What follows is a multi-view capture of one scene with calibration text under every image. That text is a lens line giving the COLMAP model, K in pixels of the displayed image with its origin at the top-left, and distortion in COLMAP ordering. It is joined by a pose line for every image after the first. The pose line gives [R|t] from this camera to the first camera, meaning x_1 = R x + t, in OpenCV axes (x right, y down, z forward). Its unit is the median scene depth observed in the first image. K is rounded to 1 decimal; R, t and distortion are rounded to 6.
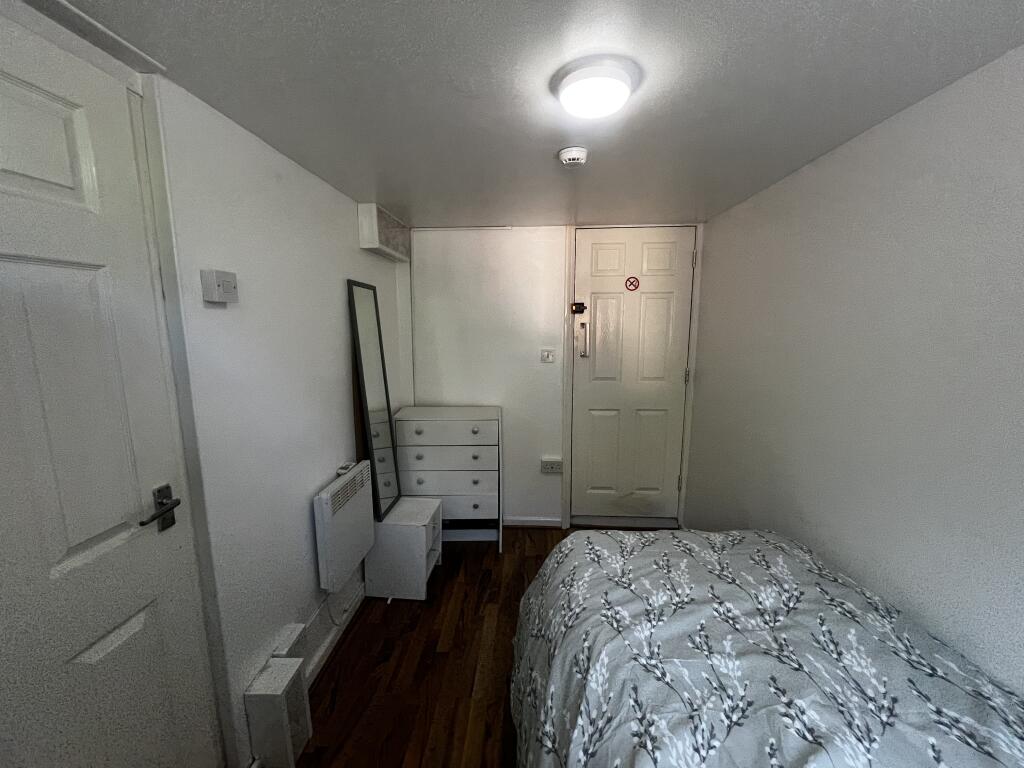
lens RADIAL K [[410.2, 0, 516.0], [0, 410.2, 383.7], [0, 0, 1]] dist [-0.002318, -0.000261]
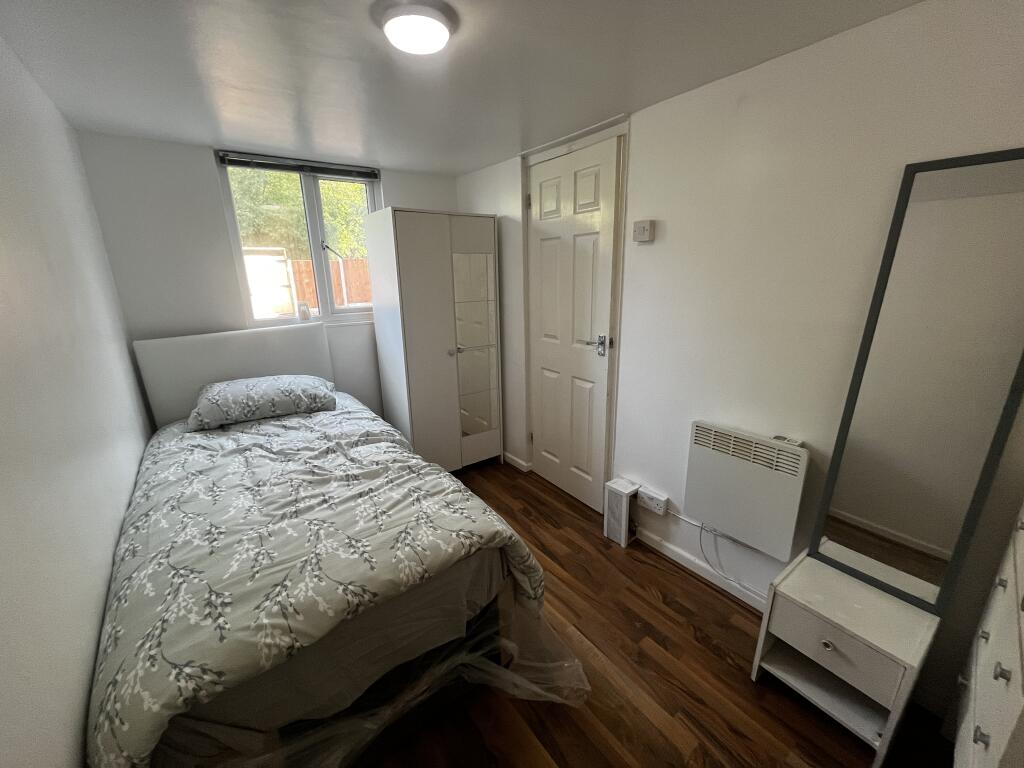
lens RADIAL K [[410.2, 0, 516.0], [0, 410.2, 383.7], [0, 0, 1]] dist [-0.002318, -0.000261]
pose [[-0.768945, 0.187191, -0.611297, 0.596449], [-0.073635, 0.923879, 0.375534, -0.205243], [0.635061, 0.333777, -0.696628, 1.632754]]
